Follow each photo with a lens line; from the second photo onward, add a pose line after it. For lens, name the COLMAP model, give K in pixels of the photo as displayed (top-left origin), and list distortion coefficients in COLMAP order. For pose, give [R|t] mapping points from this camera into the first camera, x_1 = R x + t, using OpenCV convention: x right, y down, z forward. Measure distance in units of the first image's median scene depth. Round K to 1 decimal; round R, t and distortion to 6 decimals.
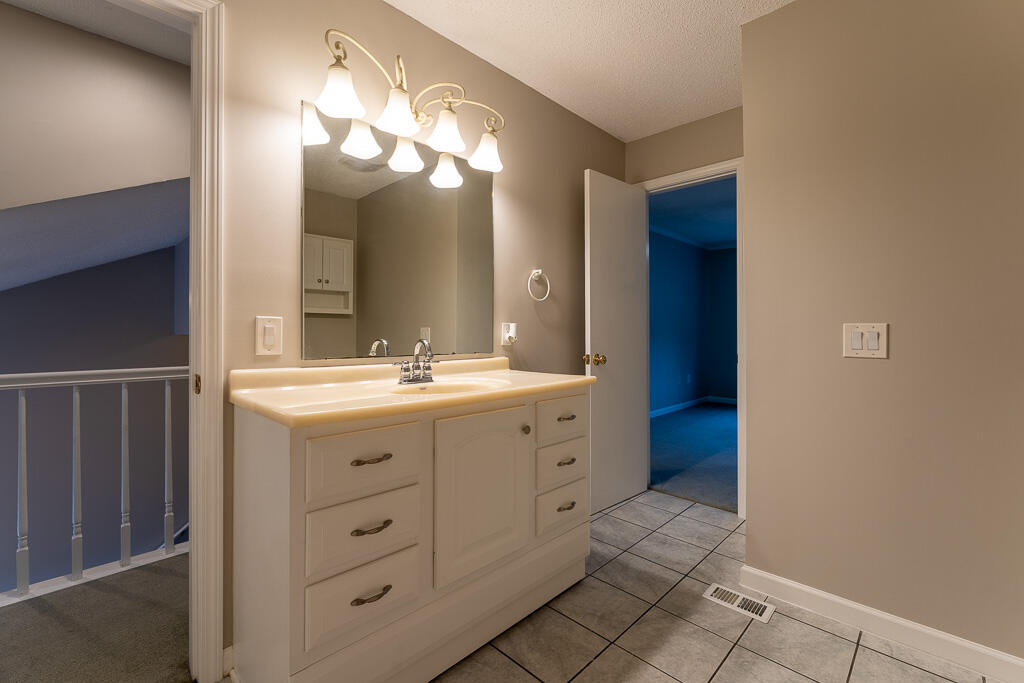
lens RADIAL K [[437.2, 0, 506.7], [0, 437.2, 336.5], [0, 0, 1]] dist [-0.008117, -0.000061]
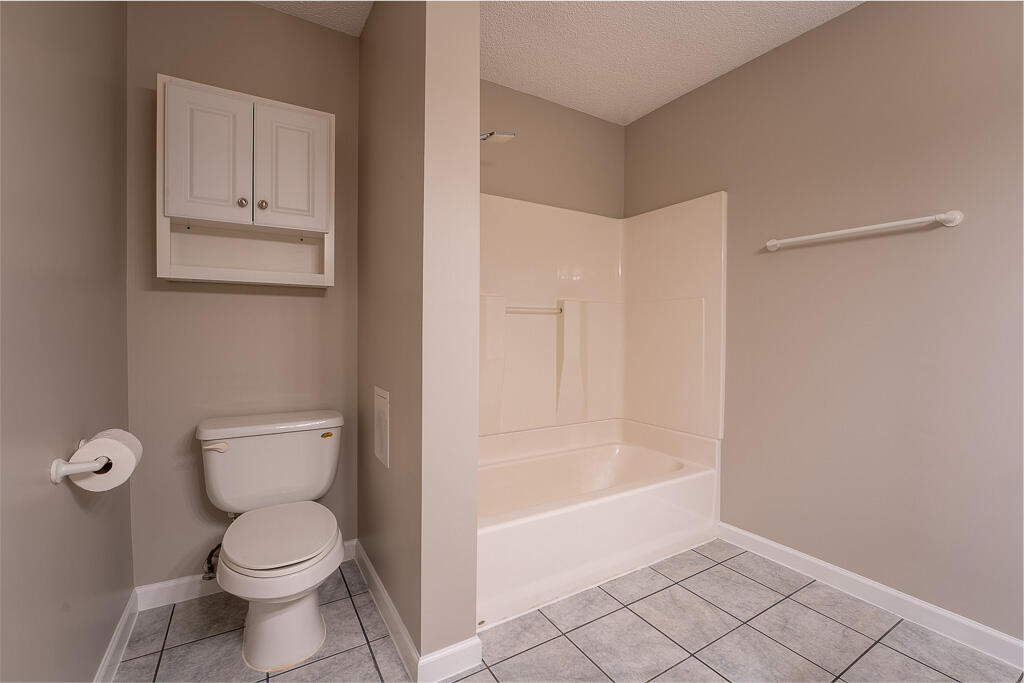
lens RADIAL K [[437.2, 0, 516.6], [0, 437.2, 337.0], [0, 0, 1]] dist [-0.008117, -0.000061]
pose [[0.966813, -0.003603, -0.255460, -0.074376], [0.003683, 0.999993, -0.000167, -0.001439], [0.255459, -0.000779, 0.966819, 0.641471]]
